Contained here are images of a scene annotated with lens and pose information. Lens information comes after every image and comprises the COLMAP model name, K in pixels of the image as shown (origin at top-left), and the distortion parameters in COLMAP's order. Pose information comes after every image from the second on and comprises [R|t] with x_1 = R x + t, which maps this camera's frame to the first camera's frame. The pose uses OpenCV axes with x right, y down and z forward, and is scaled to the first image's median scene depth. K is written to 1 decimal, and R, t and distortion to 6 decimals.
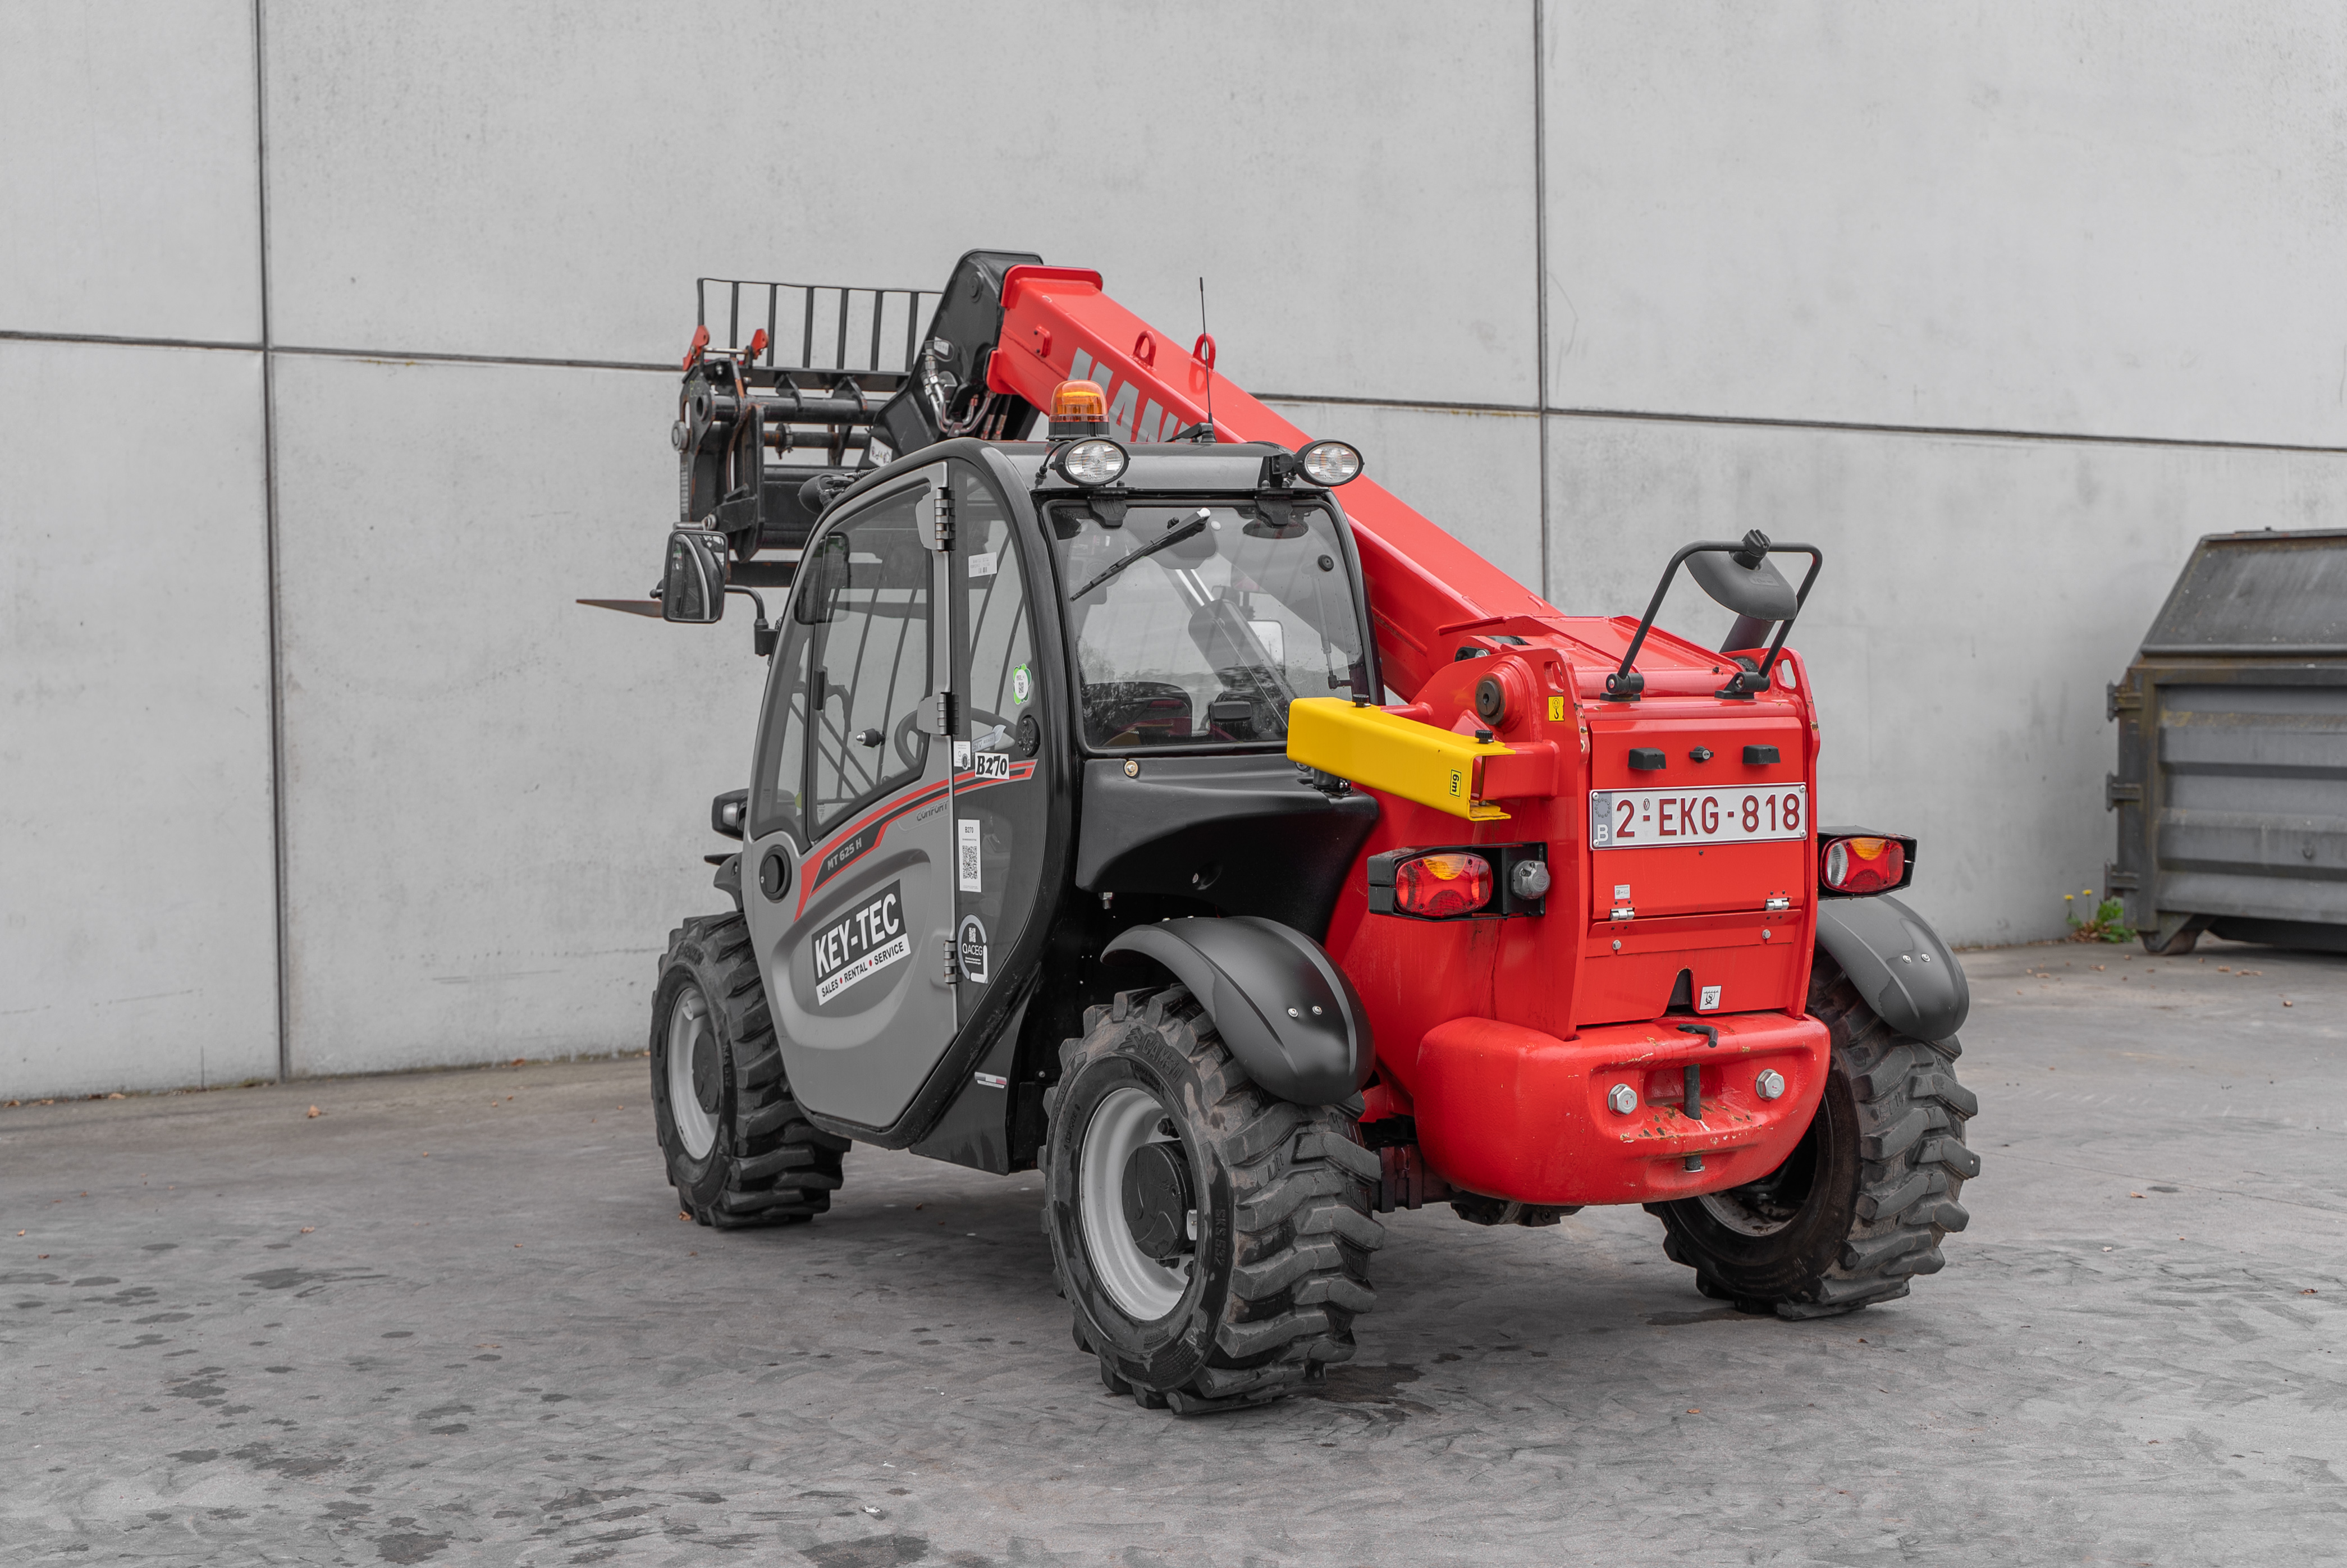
lens RADIAL K [[2694.7, 0, 993.5], [0, 2694.7, 776.5], [0, 0, 1]] dist [0.066804, -0.402790]
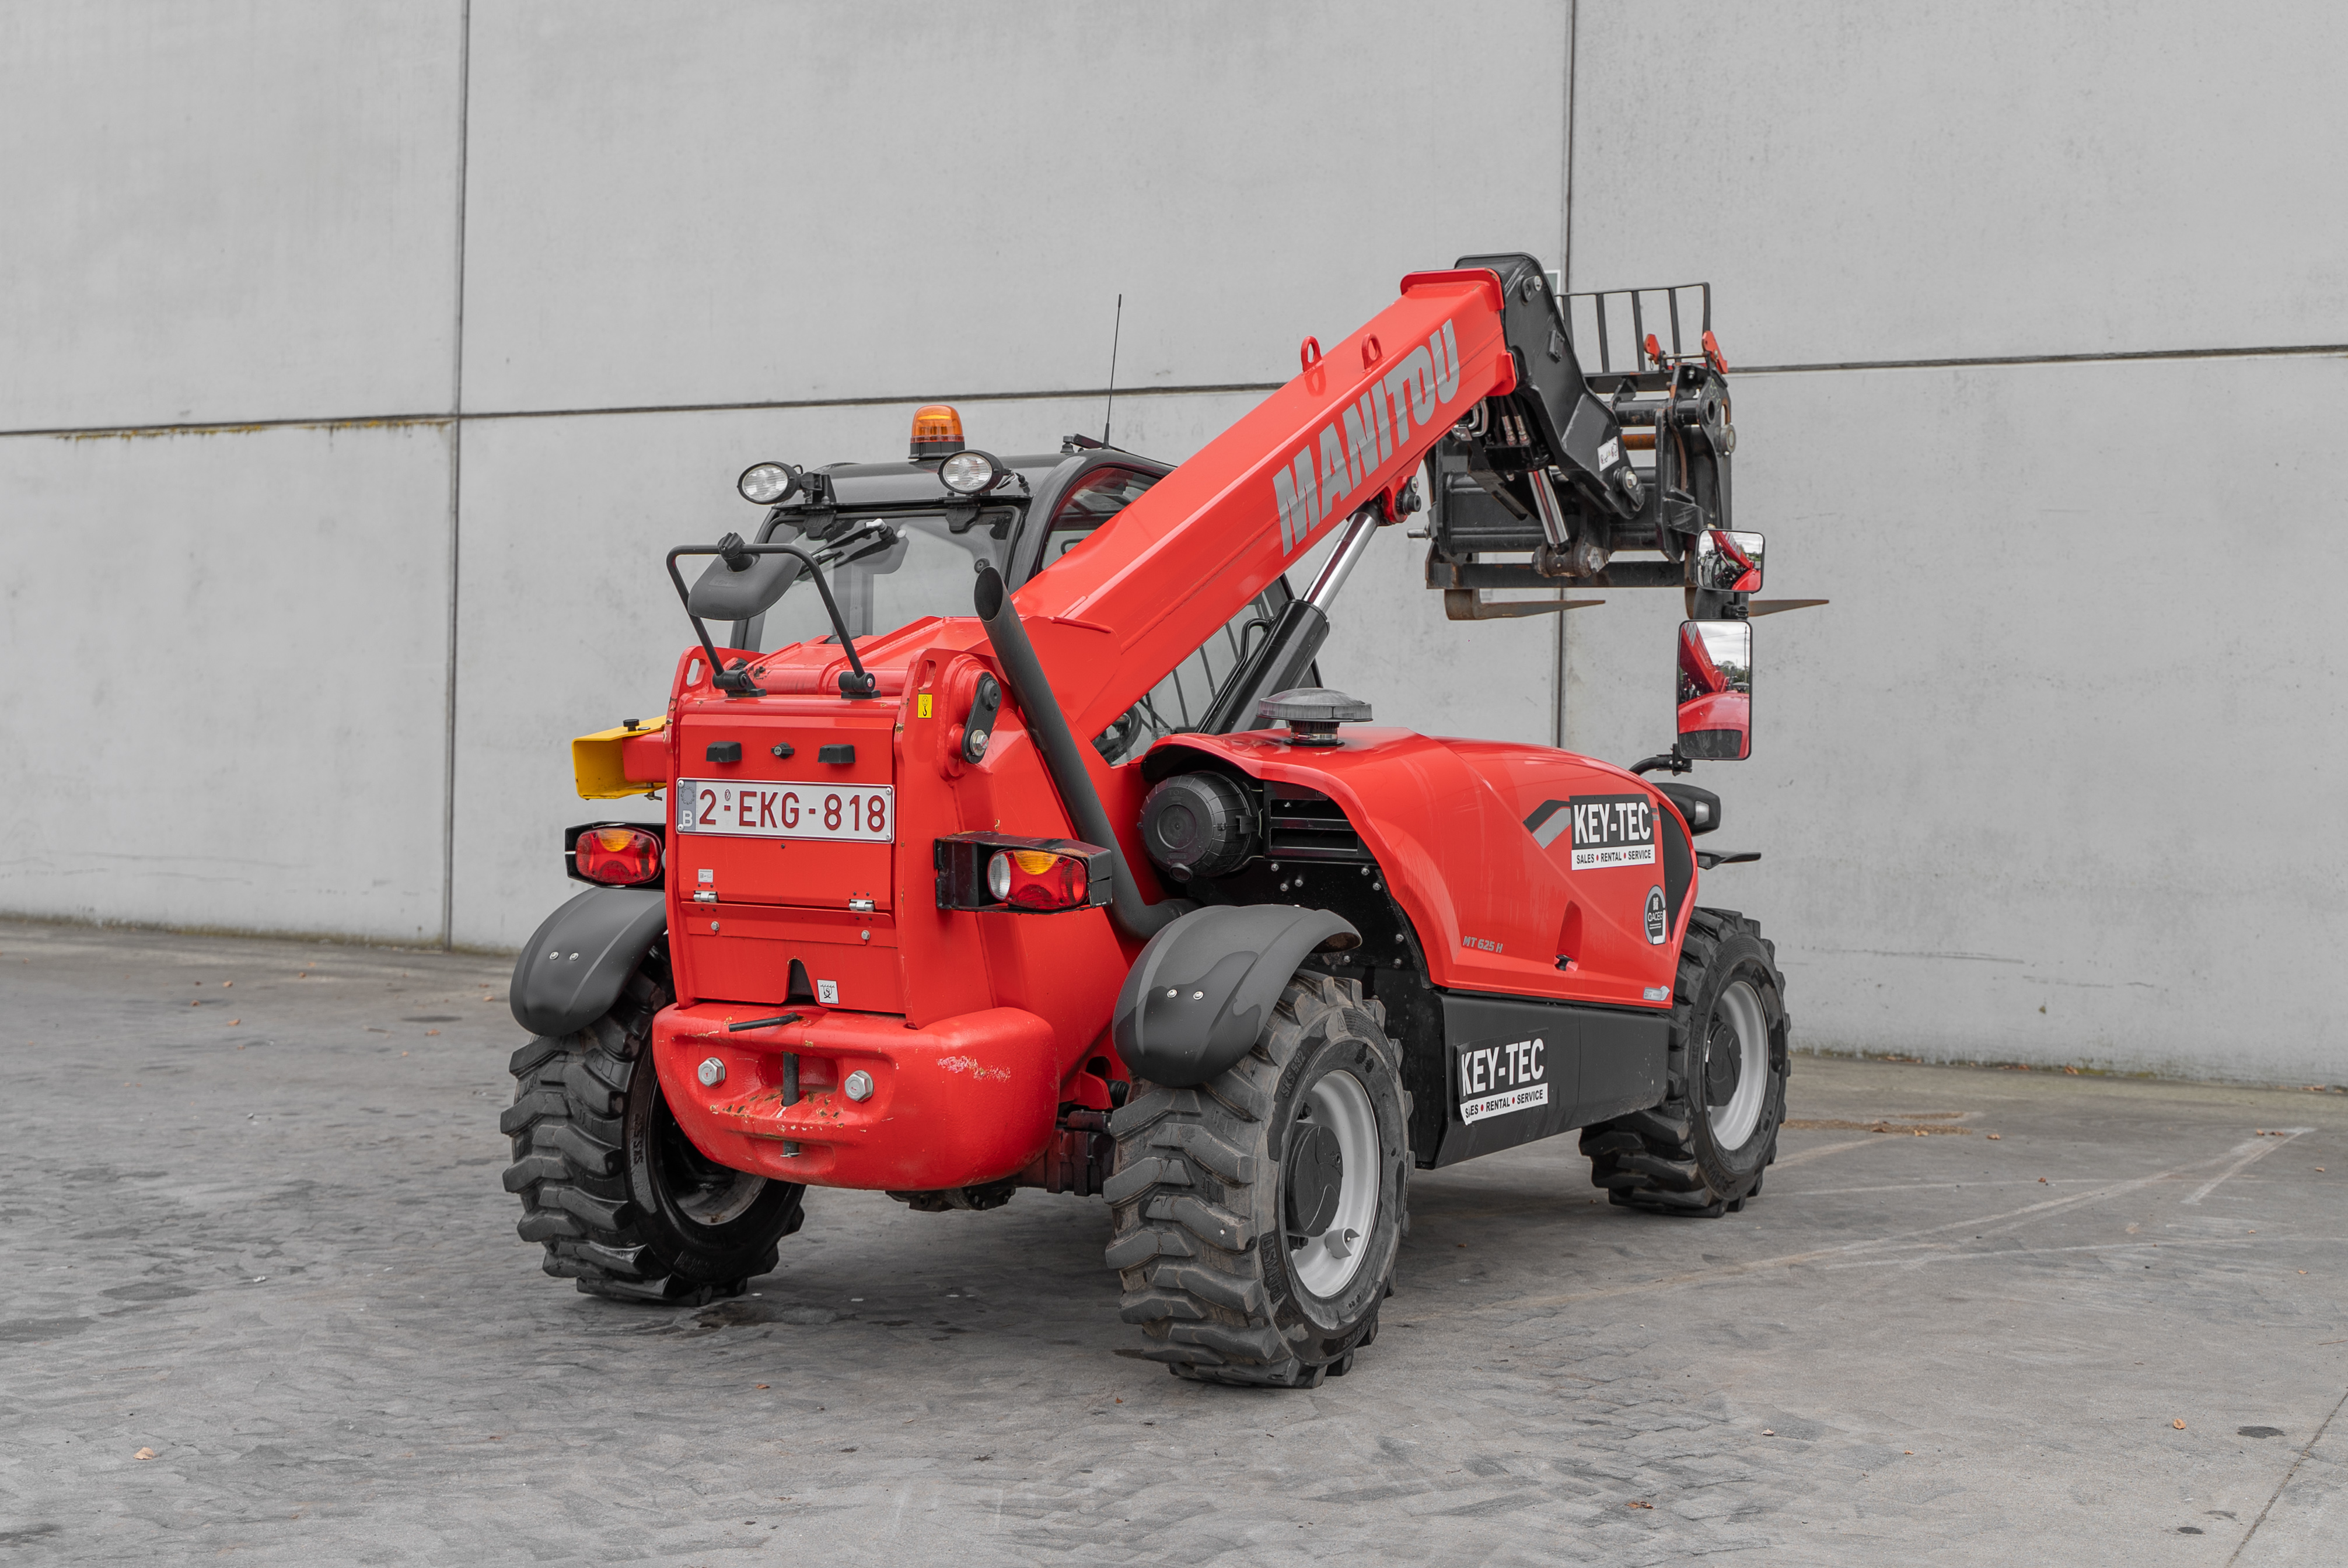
lens RADIAL K [[2713.6, 0, 1384.2], [0, 2713.6, 740.8], [0, 0, 1]] dist [-0.009645, -0.003500]
pose [[0.606046, 0.036154, -0.794608, 1.199683], [-0.046646, 0.998863, 0.009870, -0.032147], [0.794061, 0.031083, 0.607043, 0.544570]]
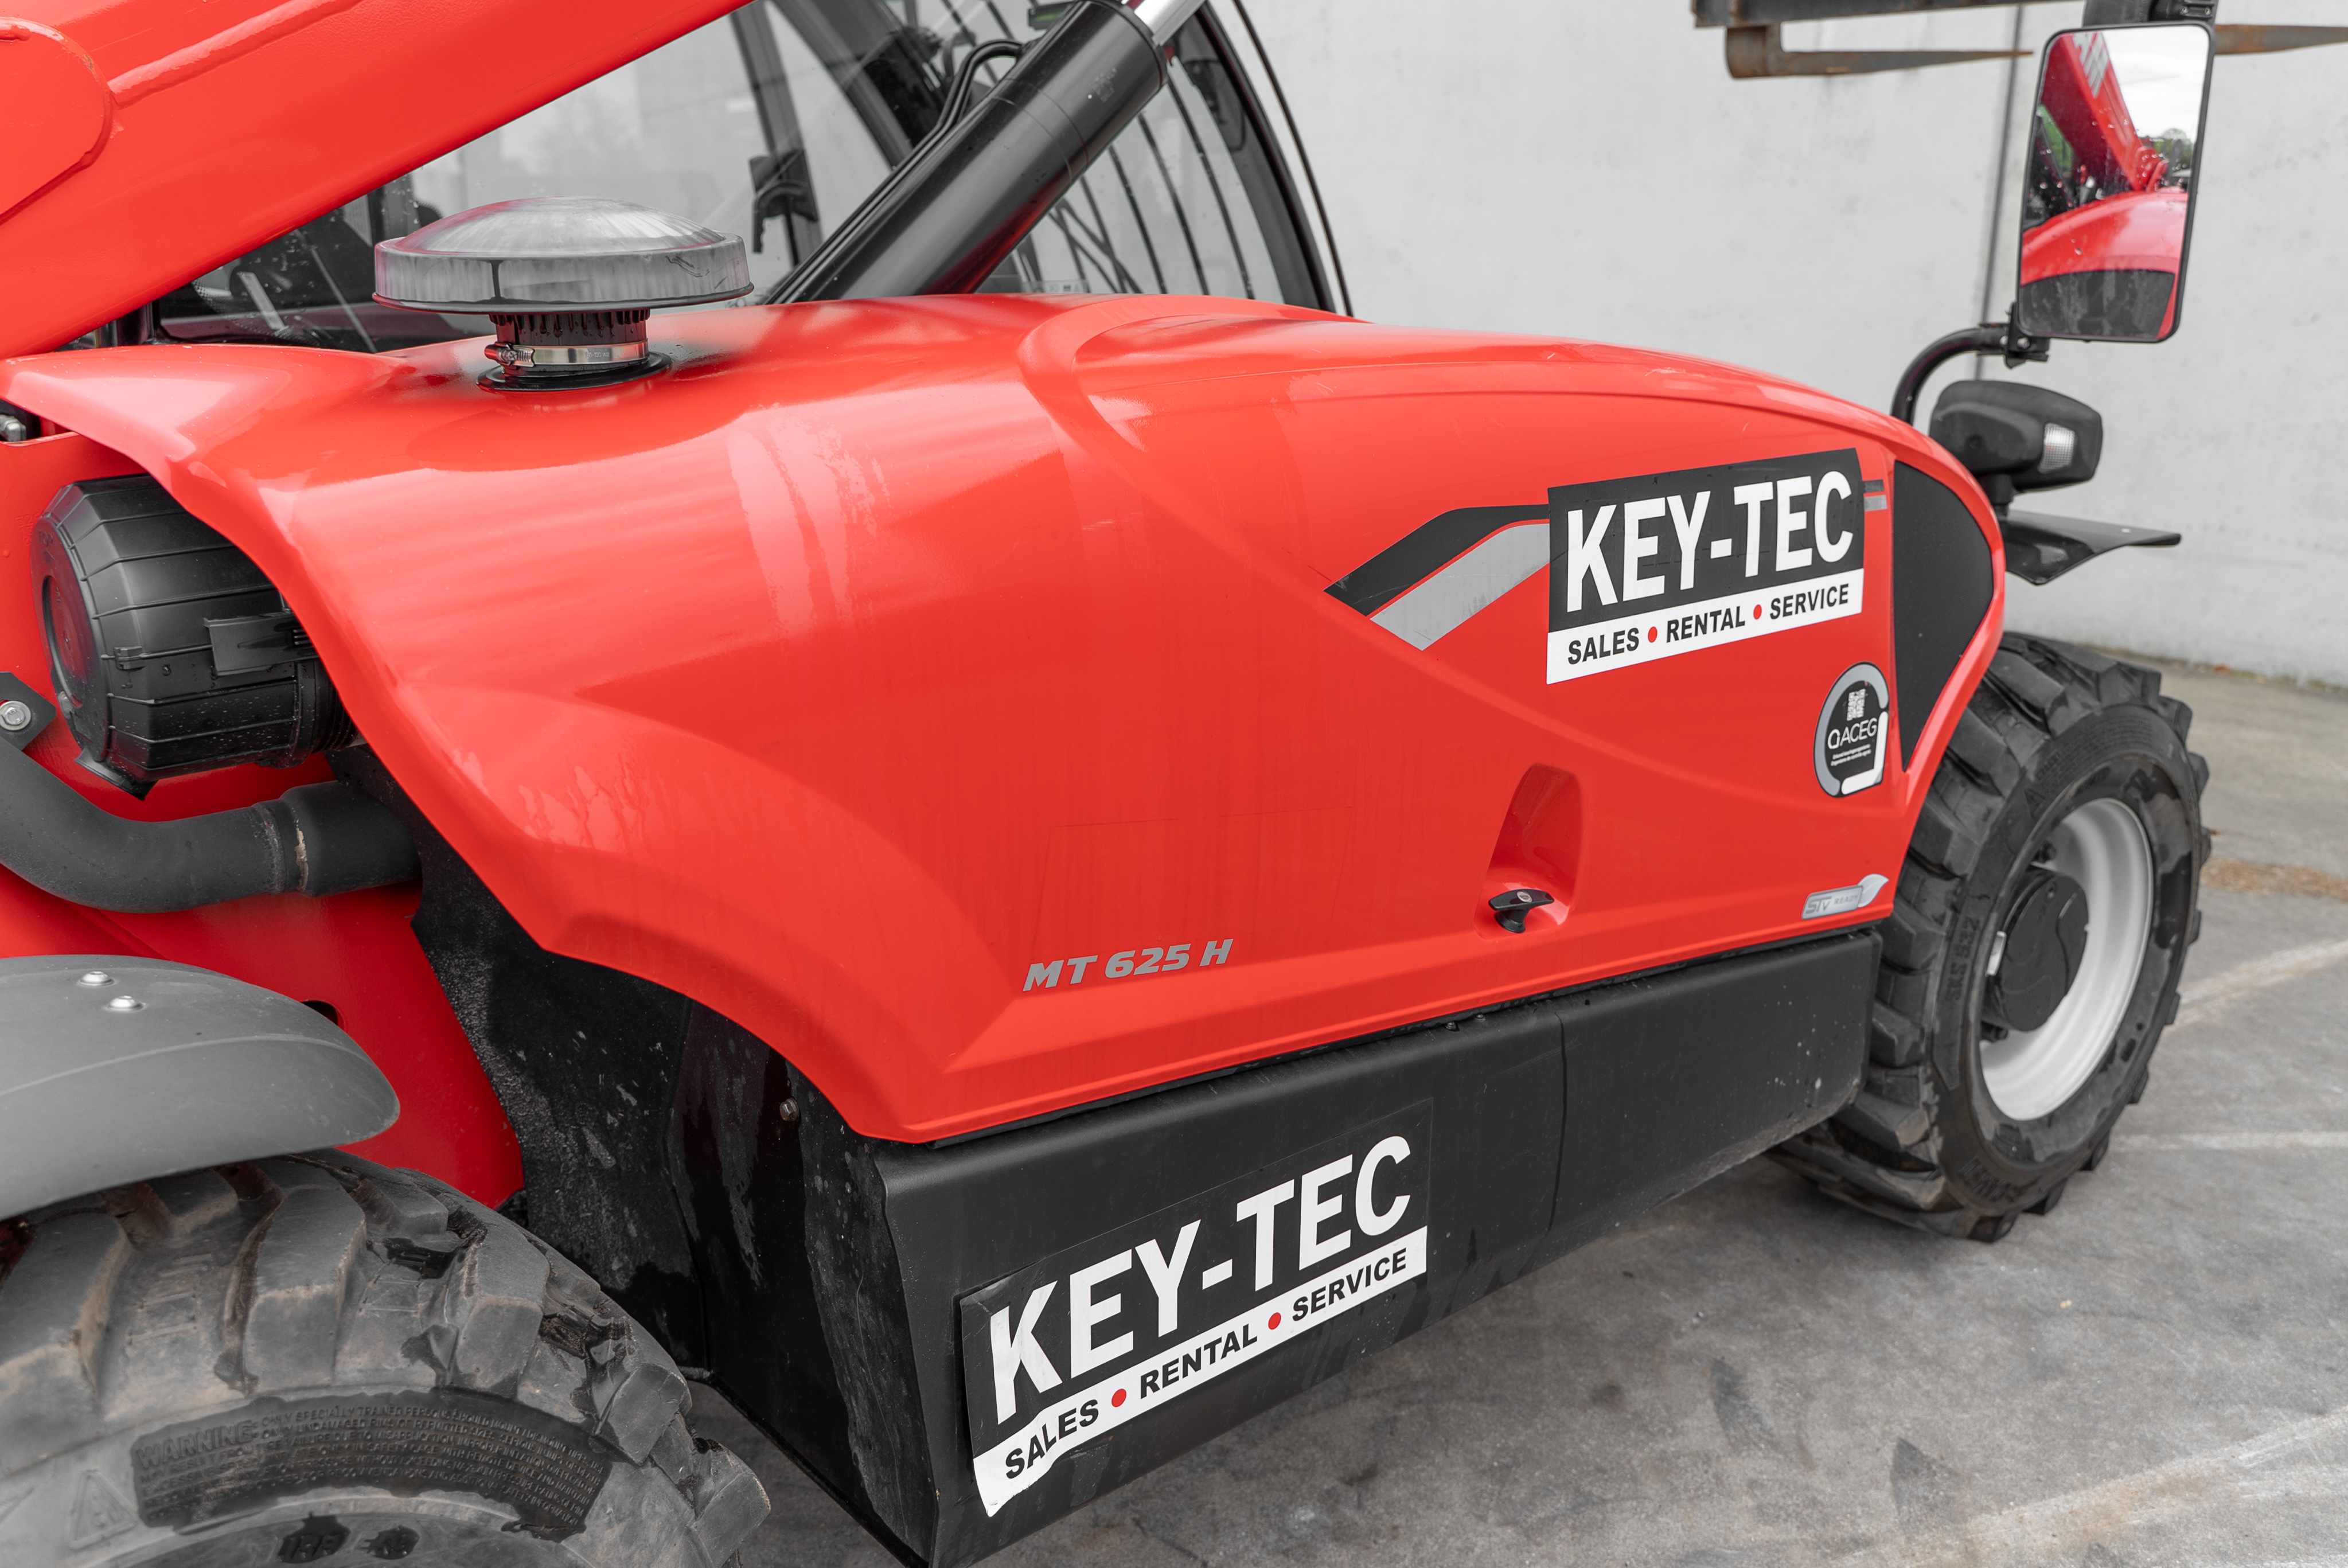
lens RADIAL K [[2015.7, 0, 1157.3], [0, 2015.7, 764.1], [0, 0, 1]] dist [-0.000867, 0.003983]
pose [[0.277799, 0.277653, -0.919639, 0.625828], [-0.036660, 0.959687, 0.278670, -0.045671], [0.959939, -0.043700, 0.276779, 1.152071]]
